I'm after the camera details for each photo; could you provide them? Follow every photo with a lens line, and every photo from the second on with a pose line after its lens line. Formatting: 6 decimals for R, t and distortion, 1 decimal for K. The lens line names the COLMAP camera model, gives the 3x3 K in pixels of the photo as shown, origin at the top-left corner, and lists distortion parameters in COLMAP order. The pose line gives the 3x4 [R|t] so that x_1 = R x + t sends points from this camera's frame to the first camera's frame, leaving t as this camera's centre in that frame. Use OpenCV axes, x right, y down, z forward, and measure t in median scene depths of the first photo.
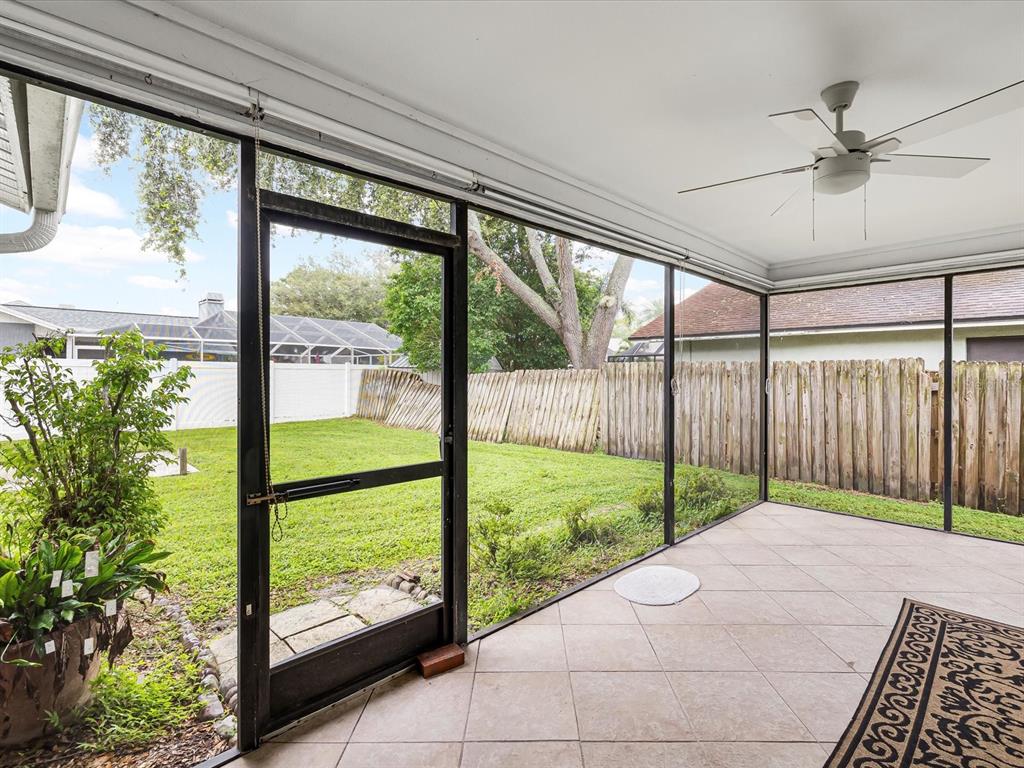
lens RADIAL K [[499.0, 0, 499.1], [0, 499.0, 373.9], [0, 0, 1]] dist [0.002874, 0.000859]
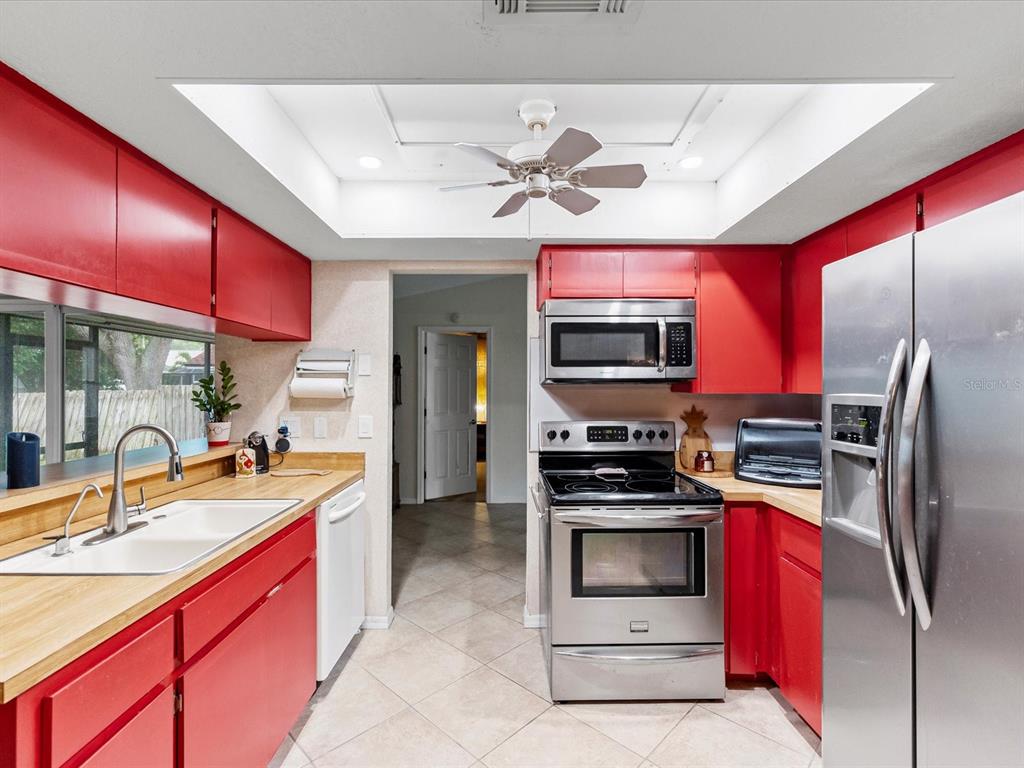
lens RADIAL K [[499.0, 0, 518.2], [0, 499.0, 385.4], [0, 0, 1]] dist [0.002874, 0.000859]
pose [[0.668814, -0.000571, 0.743429, -0.196062], [0.001353, 0.999999, -0.000448, -0.031402], [-0.743428, 0.001305, 0.668814, -0.801408]]
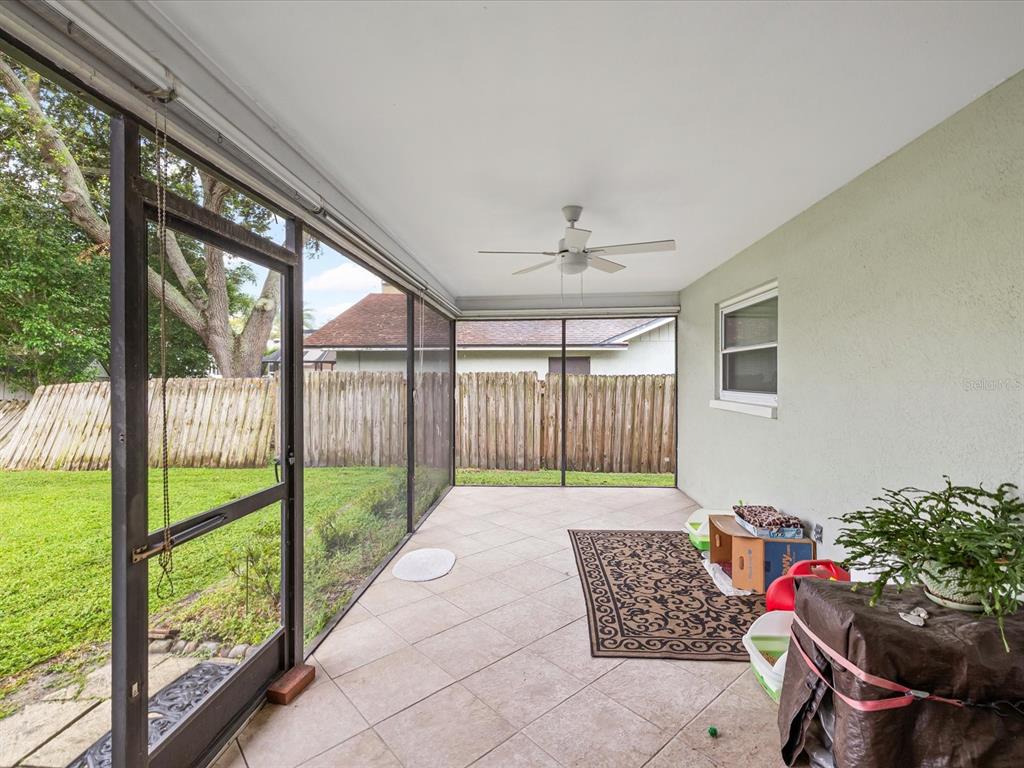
lens RADIAL K [[499.0, 0, 513.3], [0, 499.0, 381.6], [0, 0, 1]] dist [0.002874, 0.000859]
pose [[0.730004, -0.007000, 0.683408, -0.181121], [0.003063, 0.999971, 0.006971, -0.011931], [-0.683437, -0.002996, 0.730004, -0.007985]]
